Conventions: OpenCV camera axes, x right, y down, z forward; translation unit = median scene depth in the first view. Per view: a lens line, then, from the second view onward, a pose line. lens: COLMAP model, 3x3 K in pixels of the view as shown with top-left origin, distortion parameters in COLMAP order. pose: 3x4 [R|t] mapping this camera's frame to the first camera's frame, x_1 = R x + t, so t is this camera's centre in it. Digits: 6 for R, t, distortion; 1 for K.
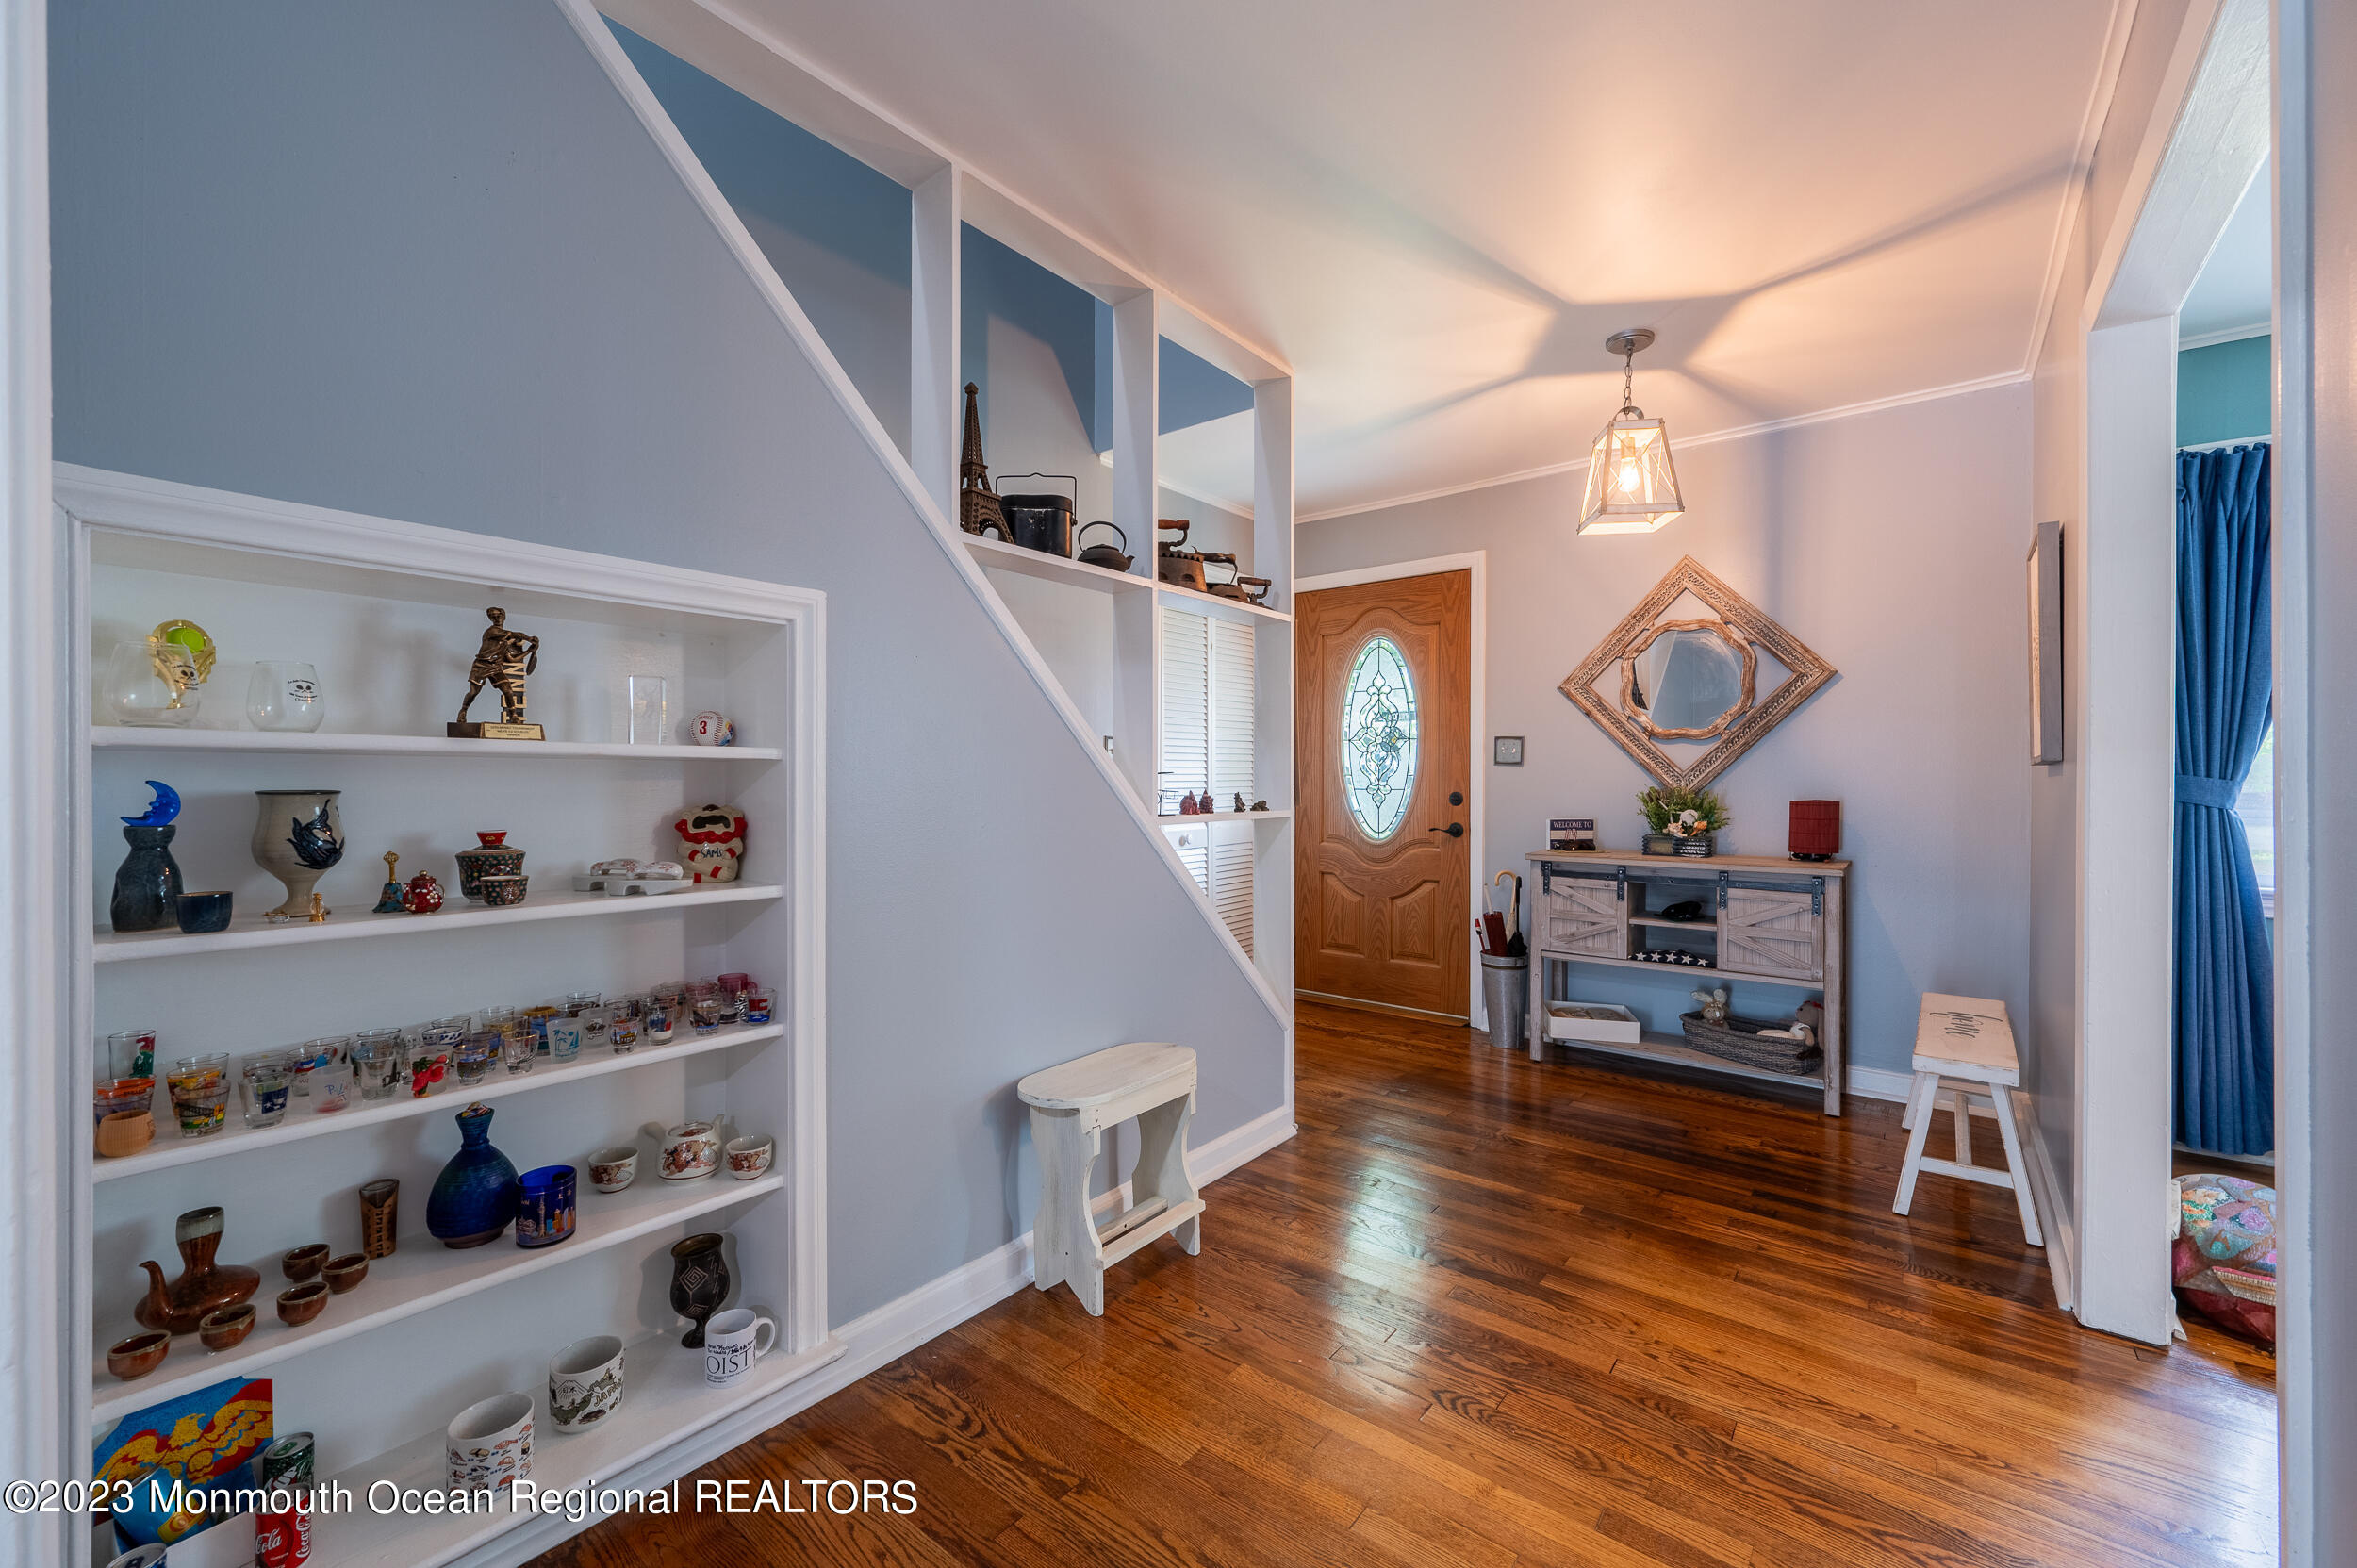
lens RADIAL K [[925.5, 0, 1178.5], [0, 925.5, 784.0], [0, 0, 1]] dist [0.001496, 0.000120]
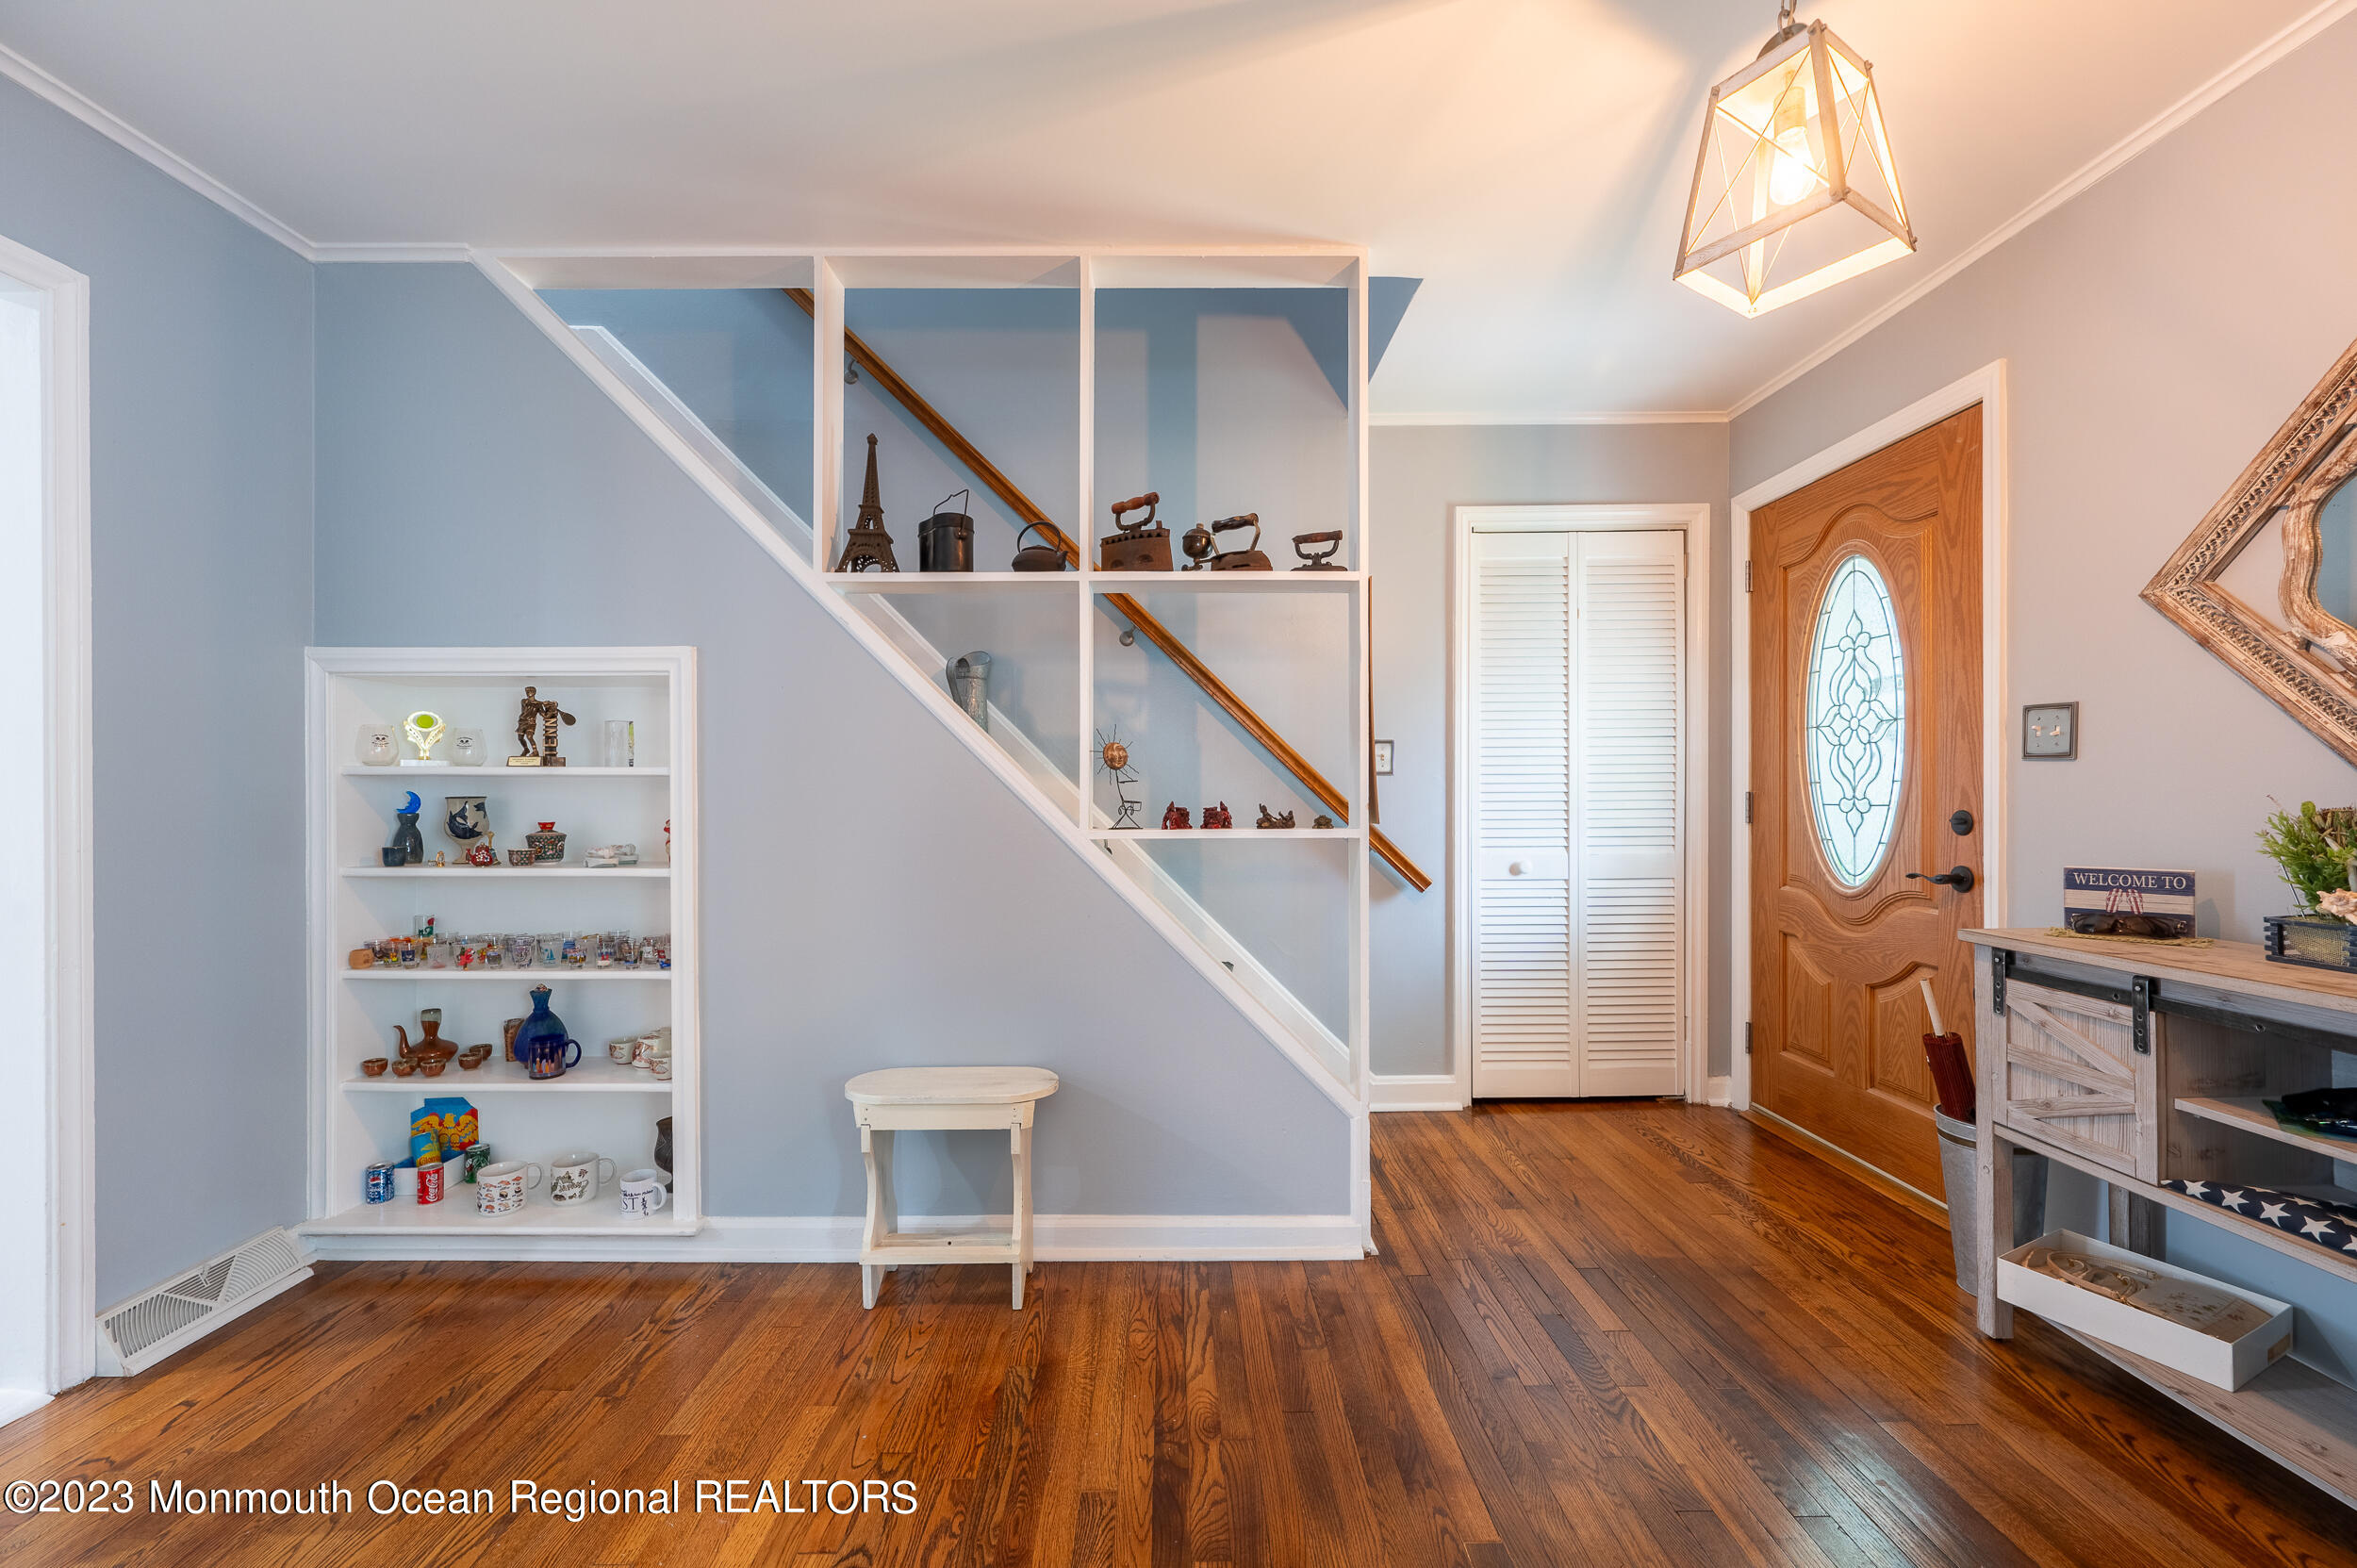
lens RADIAL K [[935.0, 0, 1174.7], [0, 935.0, 798.0], [0, 0, 1]] dist [-0.000489, -0.000057]
pose [[0.633231, 0.001275, -0.773962, 0.490021], [-0.002155, 0.999998, -0.000116, 0.002511], [0.773960, 0.001741, 0.633232, 0.316763]]
